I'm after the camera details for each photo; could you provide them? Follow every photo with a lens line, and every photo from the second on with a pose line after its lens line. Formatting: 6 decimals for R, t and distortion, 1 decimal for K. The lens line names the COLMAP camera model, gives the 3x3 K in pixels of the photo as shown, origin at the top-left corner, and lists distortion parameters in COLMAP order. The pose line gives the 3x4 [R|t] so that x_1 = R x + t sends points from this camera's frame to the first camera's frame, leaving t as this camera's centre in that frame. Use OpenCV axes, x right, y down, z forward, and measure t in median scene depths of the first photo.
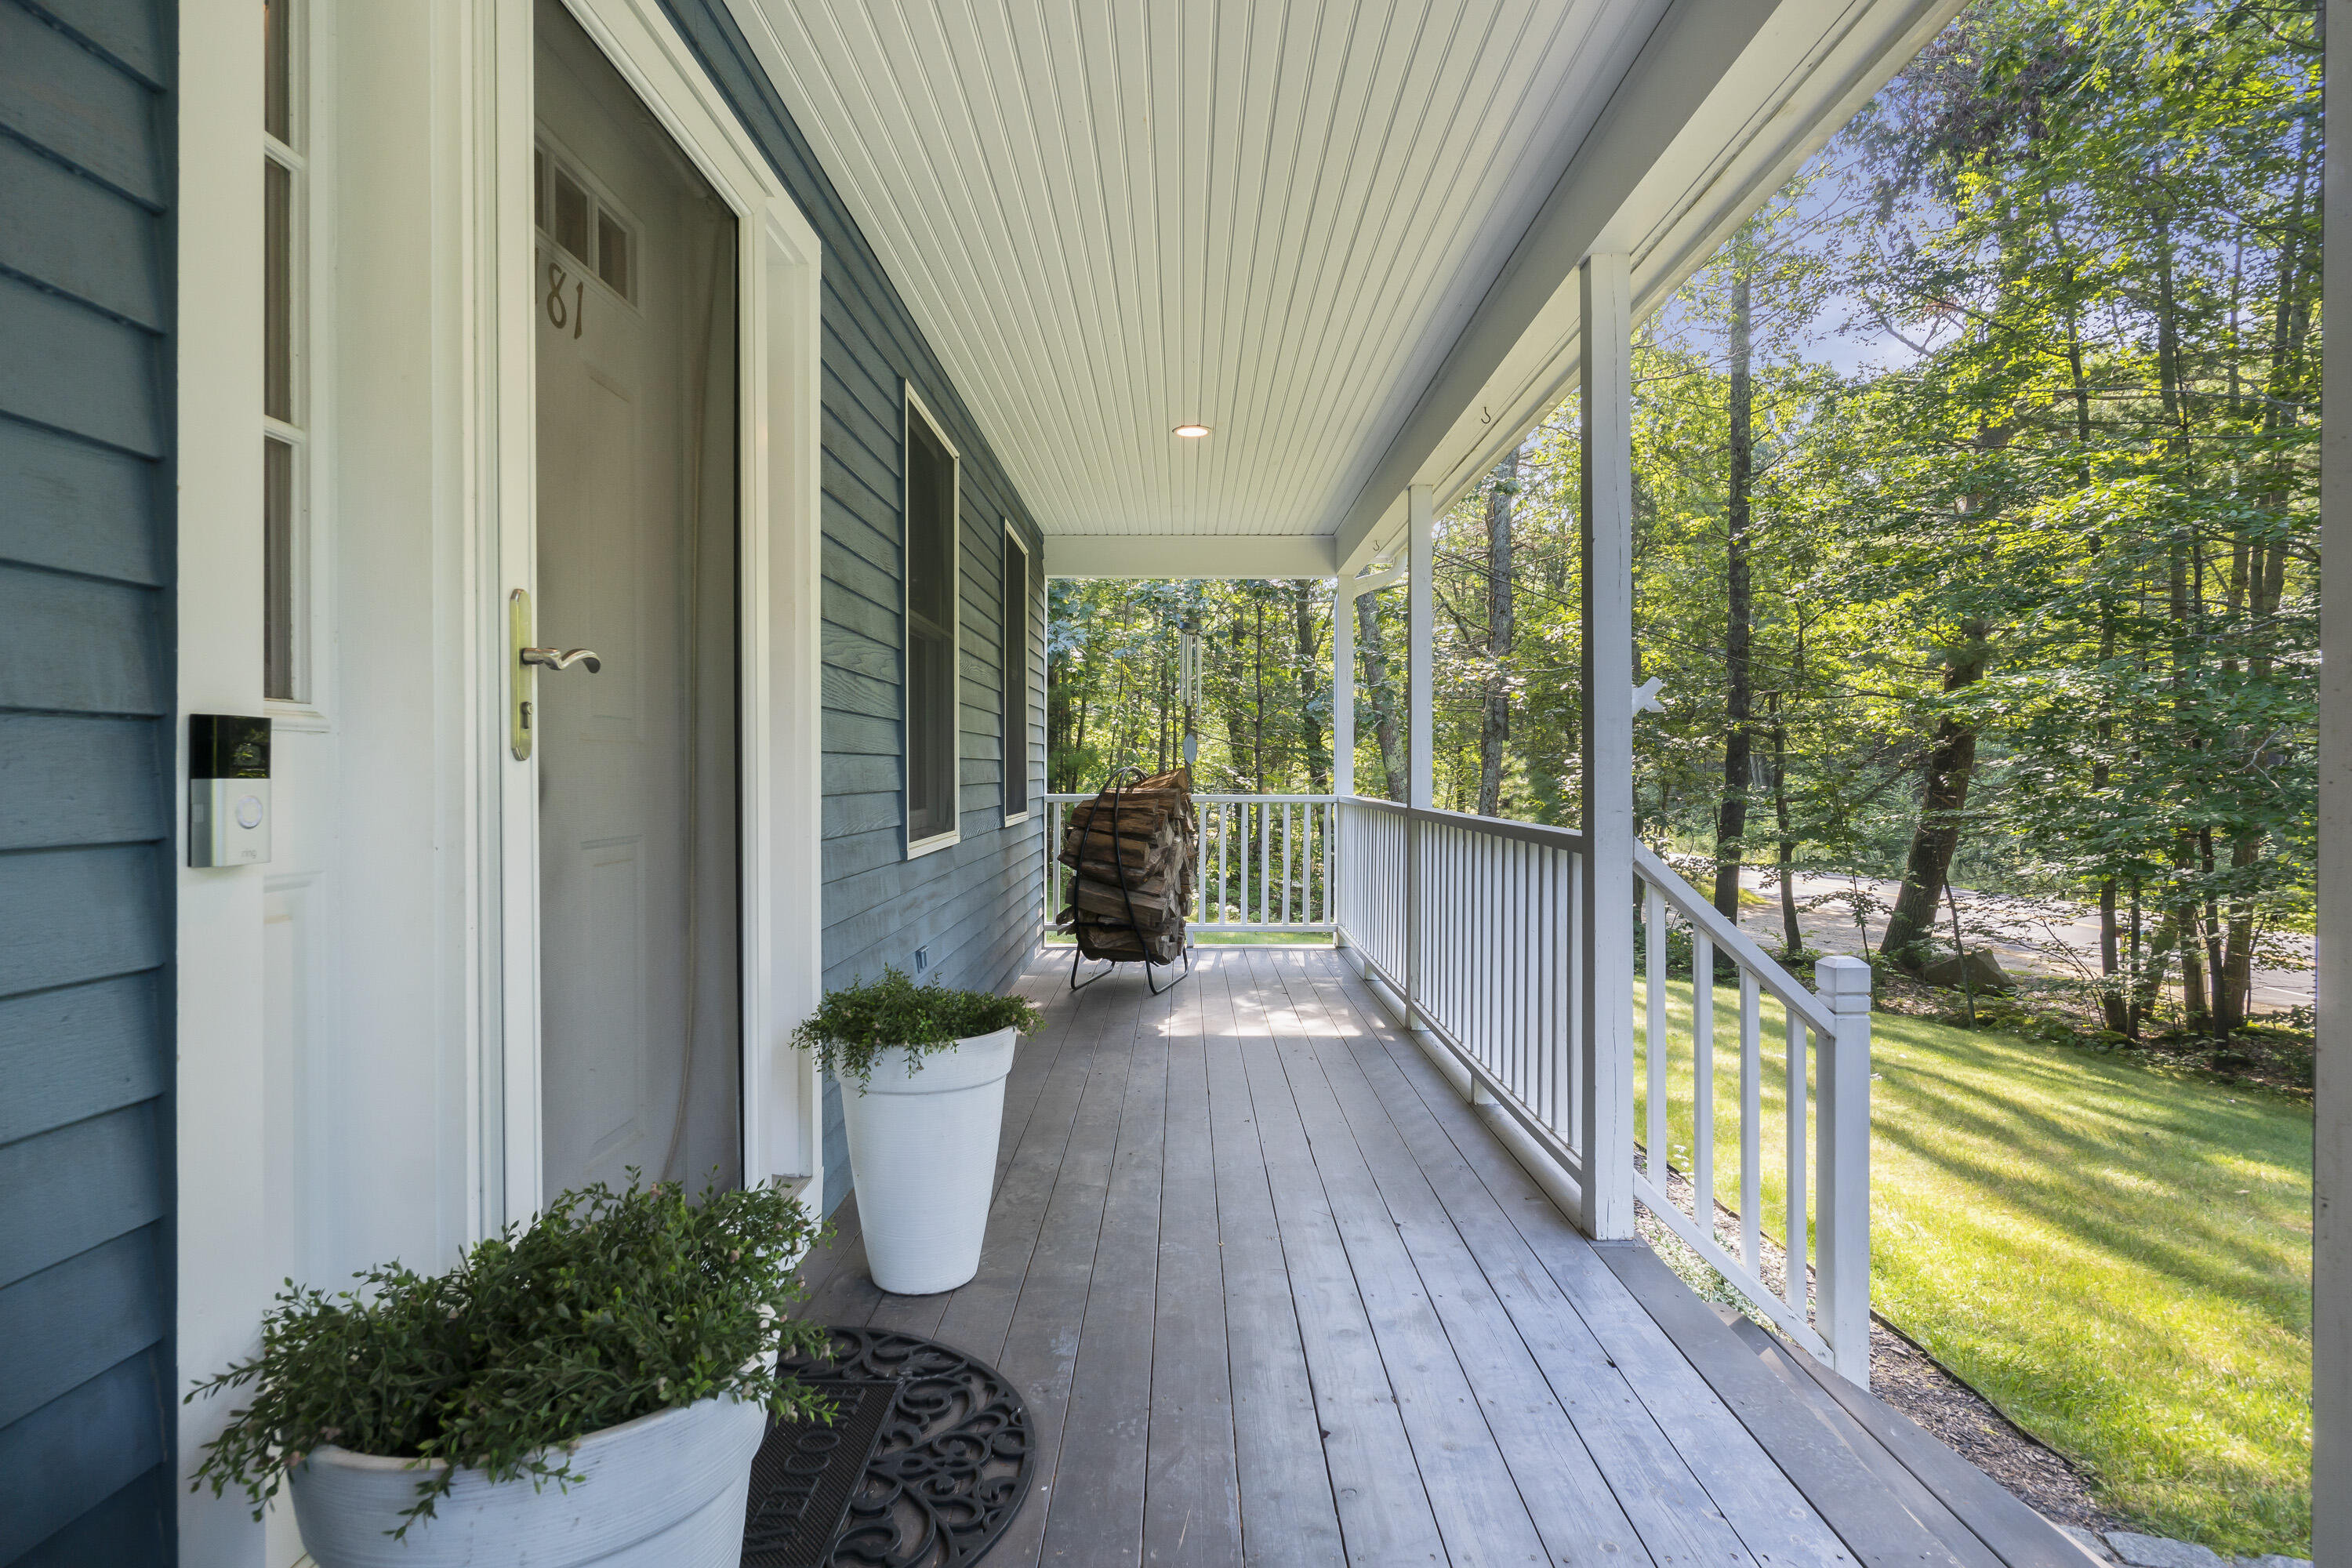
lens RADIAL K [[1264.5, 0, 1175.8], [0, 1264.5, 775.4], [0, 0, 1]] dist [-0.000635, -0.000061]
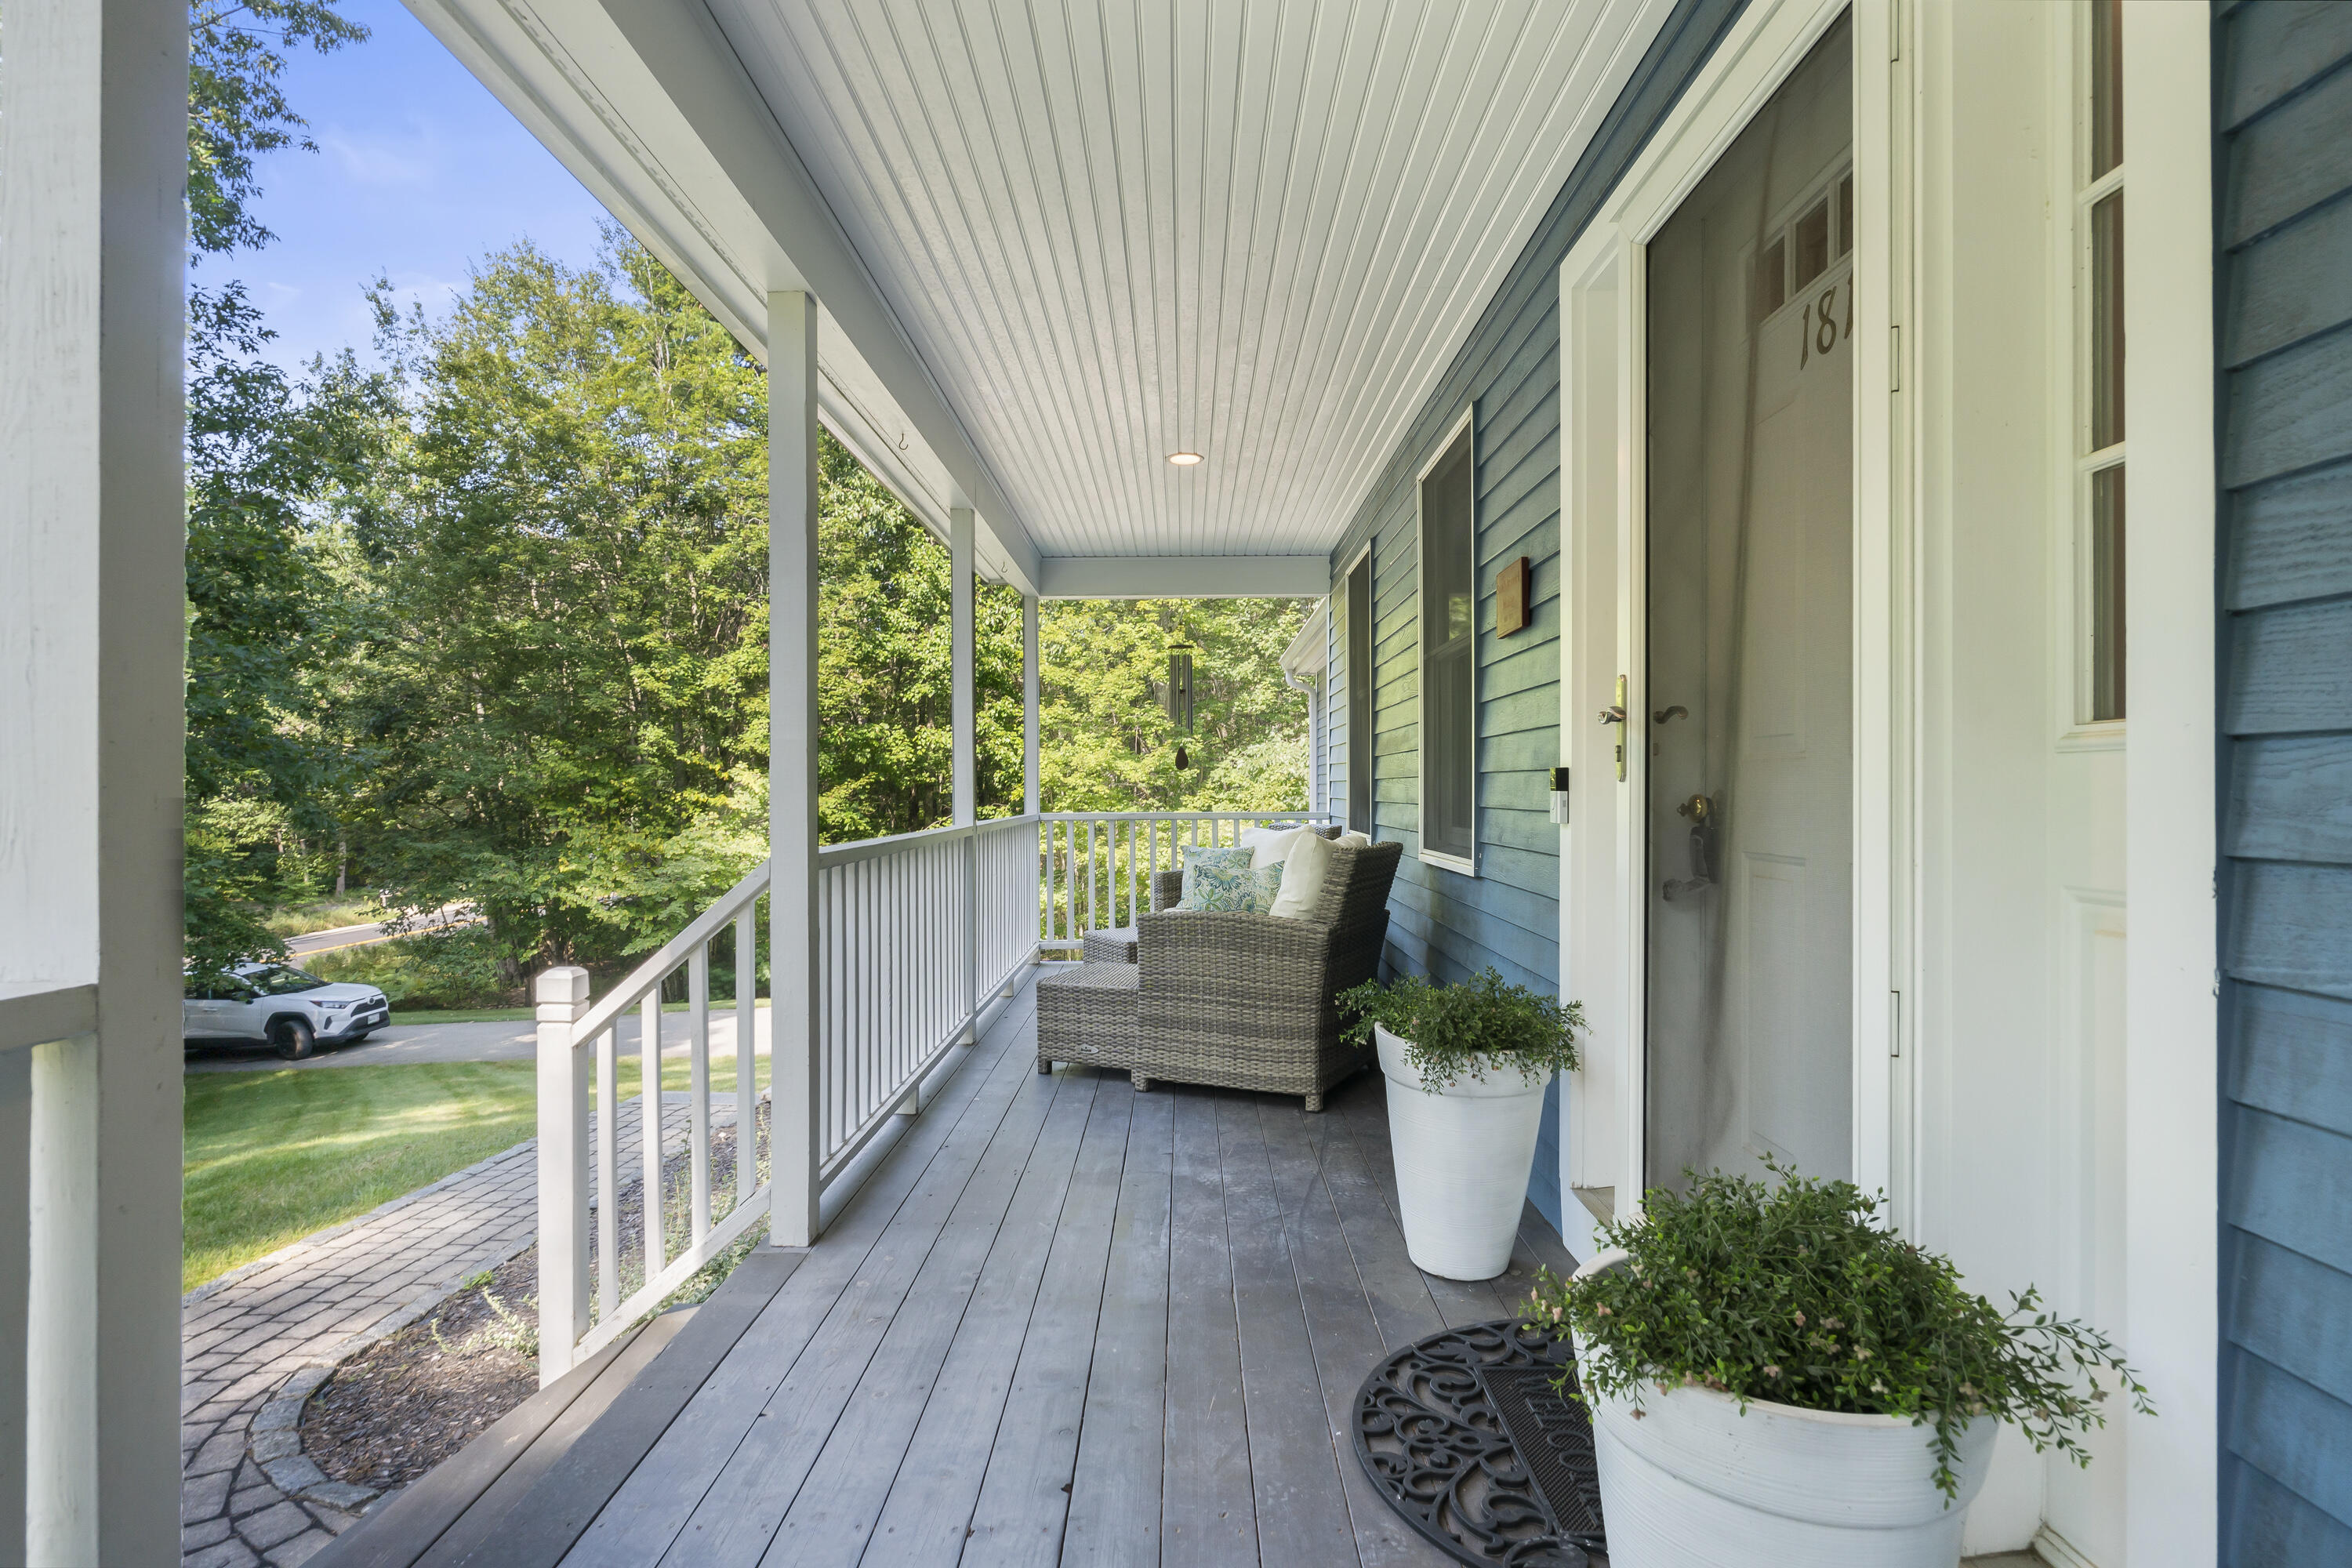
lens RADIAL K [[1264.5, 0, 1176.7], [0, 1264.5, 784.0], [0, 0, 1]] dist [-0.000635, -0.000061]
pose [[-0.999971, 0.006181, 0.004387, 0.029409], [0.006221, 0.999938, 0.009192, -0.016129], [-0.004330, 0.009219, -0.999948, 2.051860]]
